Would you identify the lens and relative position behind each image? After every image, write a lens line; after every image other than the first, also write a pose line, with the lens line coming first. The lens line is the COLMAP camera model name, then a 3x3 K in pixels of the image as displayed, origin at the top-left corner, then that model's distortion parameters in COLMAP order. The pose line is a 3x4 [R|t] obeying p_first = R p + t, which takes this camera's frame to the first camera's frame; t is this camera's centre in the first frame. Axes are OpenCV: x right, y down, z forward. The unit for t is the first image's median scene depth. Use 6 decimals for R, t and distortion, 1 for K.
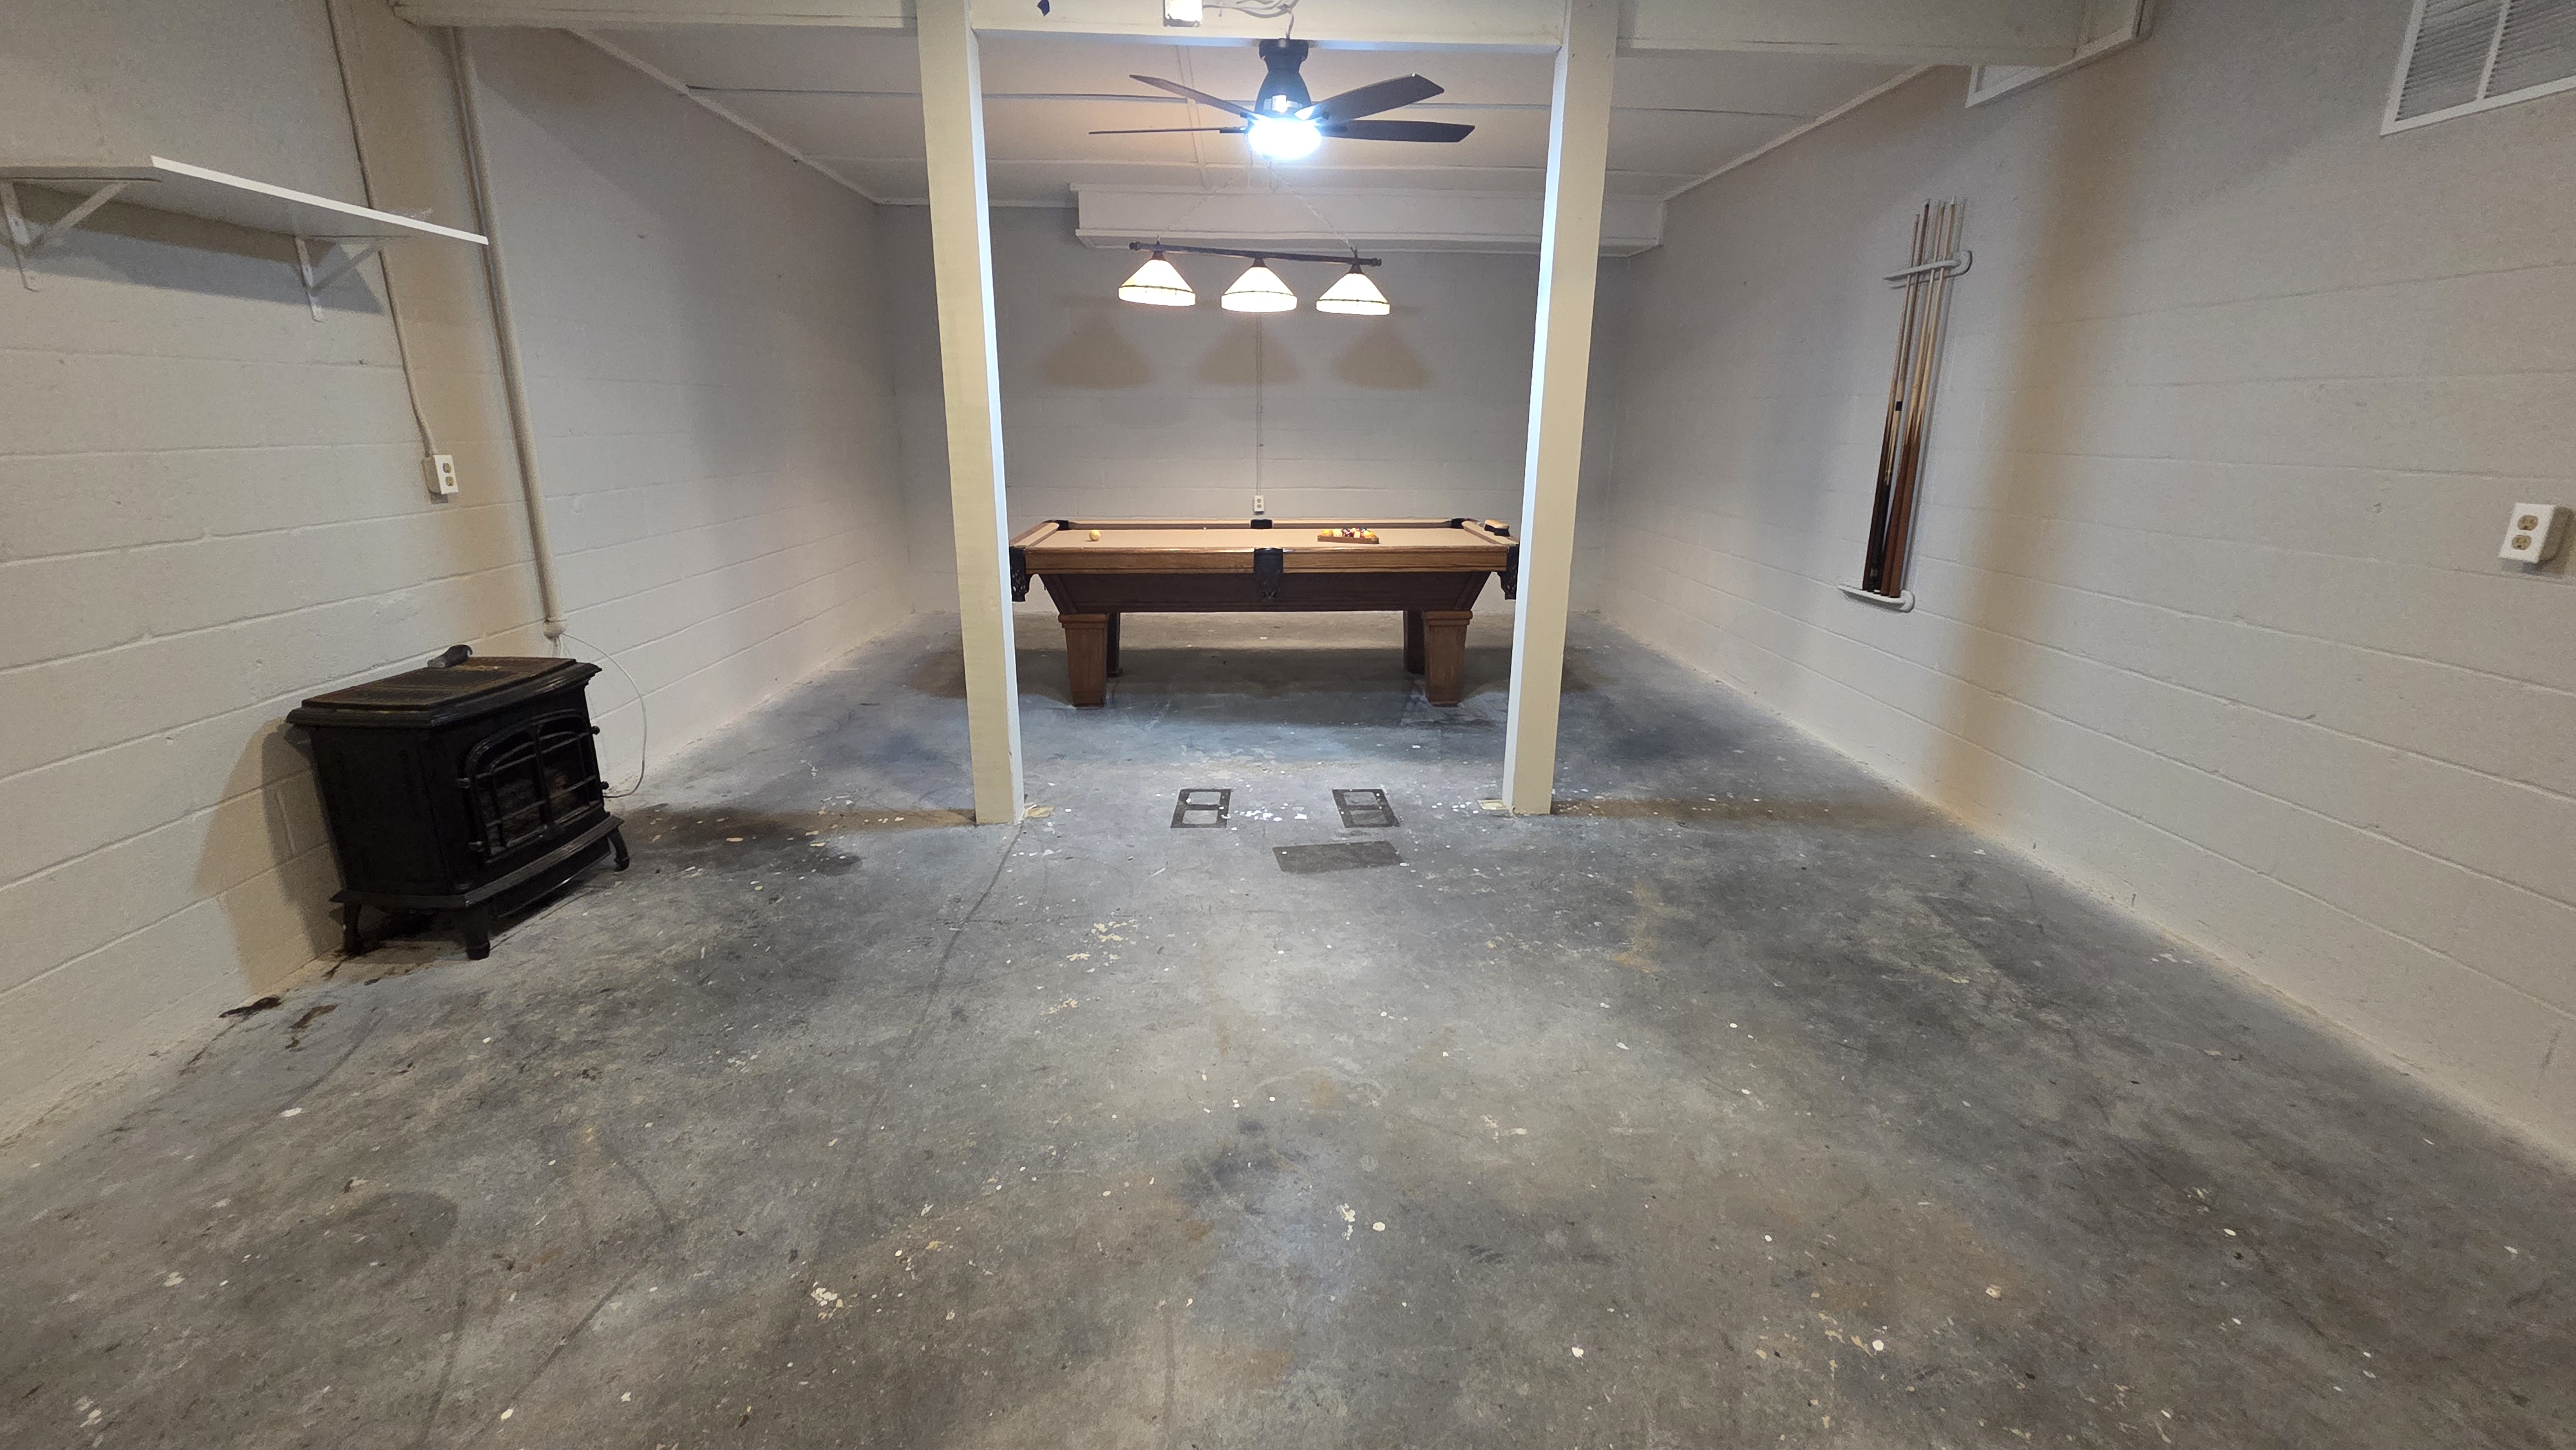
lens RADIAL K [[1056.3, 0, 1287.1], [0, 1056.3, 714.8], [0, 0, 1]] dist [0.003715, -0.000075]
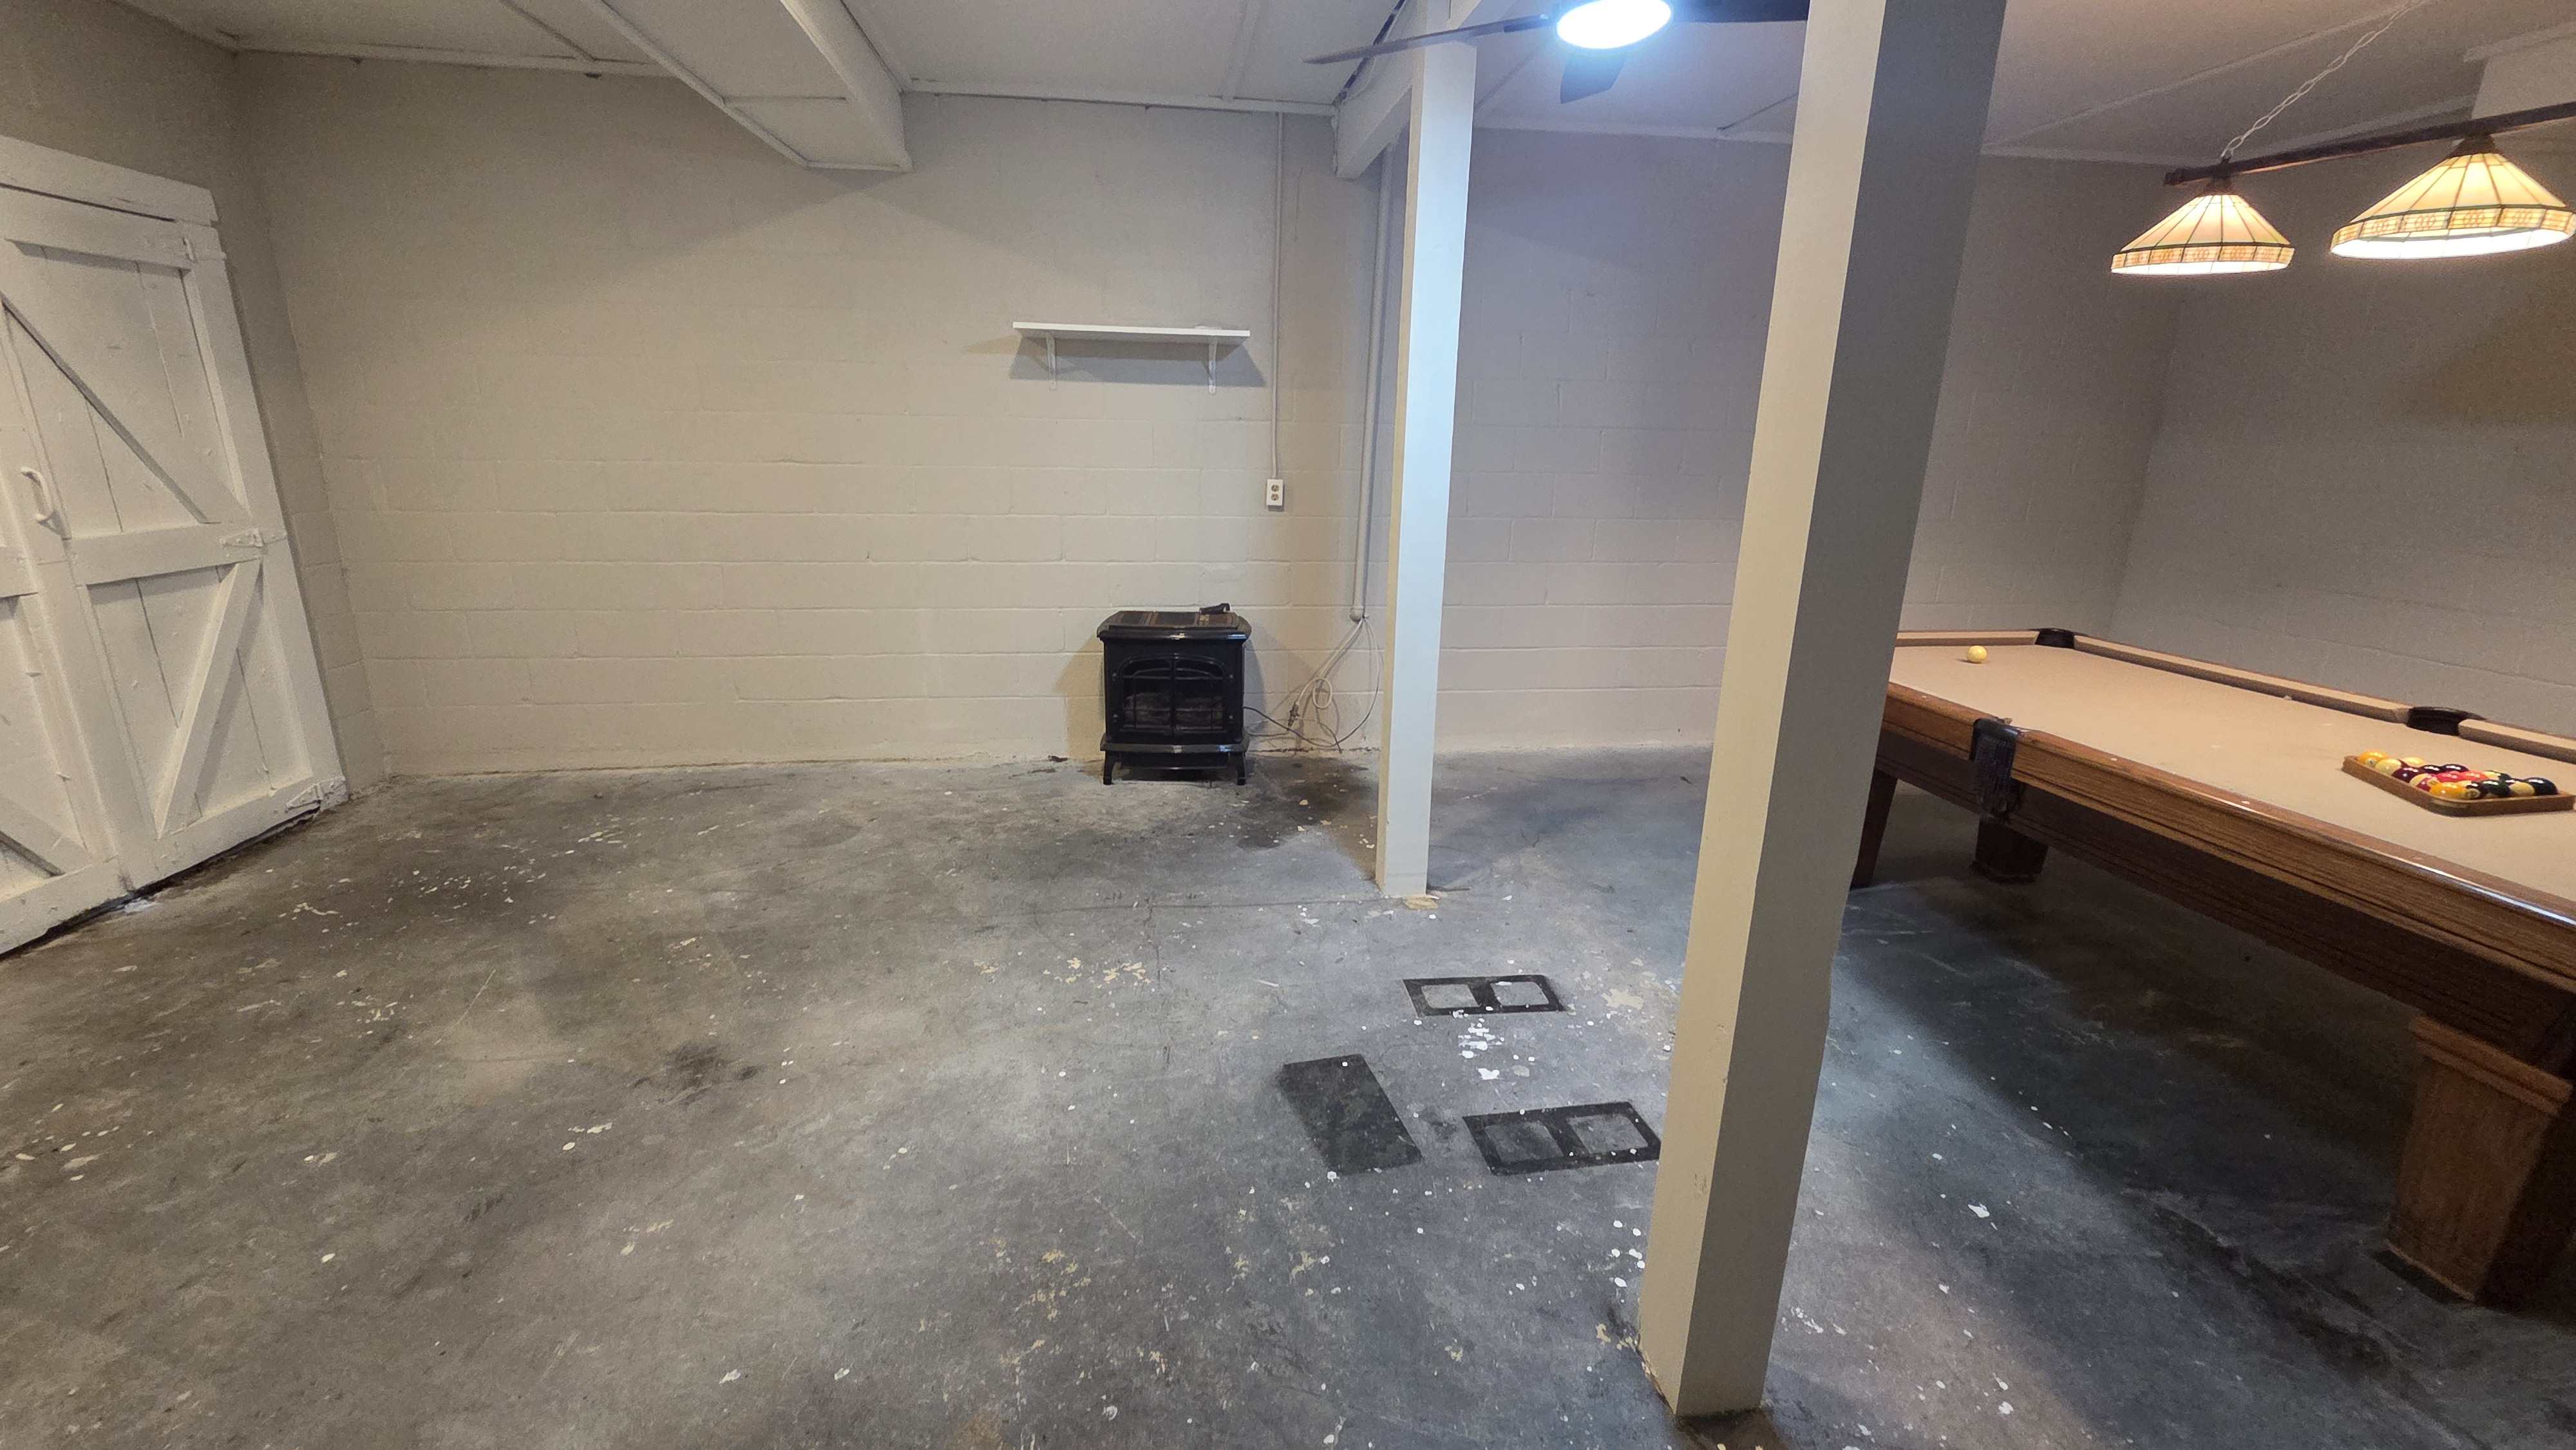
lens RADIAL K [[1056.3, 0, 1287.1], [0, 1056.3, 714.8], [0, 0, 1]] dist [0.003715, -0.000075]
pose [[0.093492, 0.253237, -0.962876, 0.654882], [-0.287768, 0.932708, 0.217362, -0.248120], [0.953126, 0.256764, 0.160074, 0.812481]]
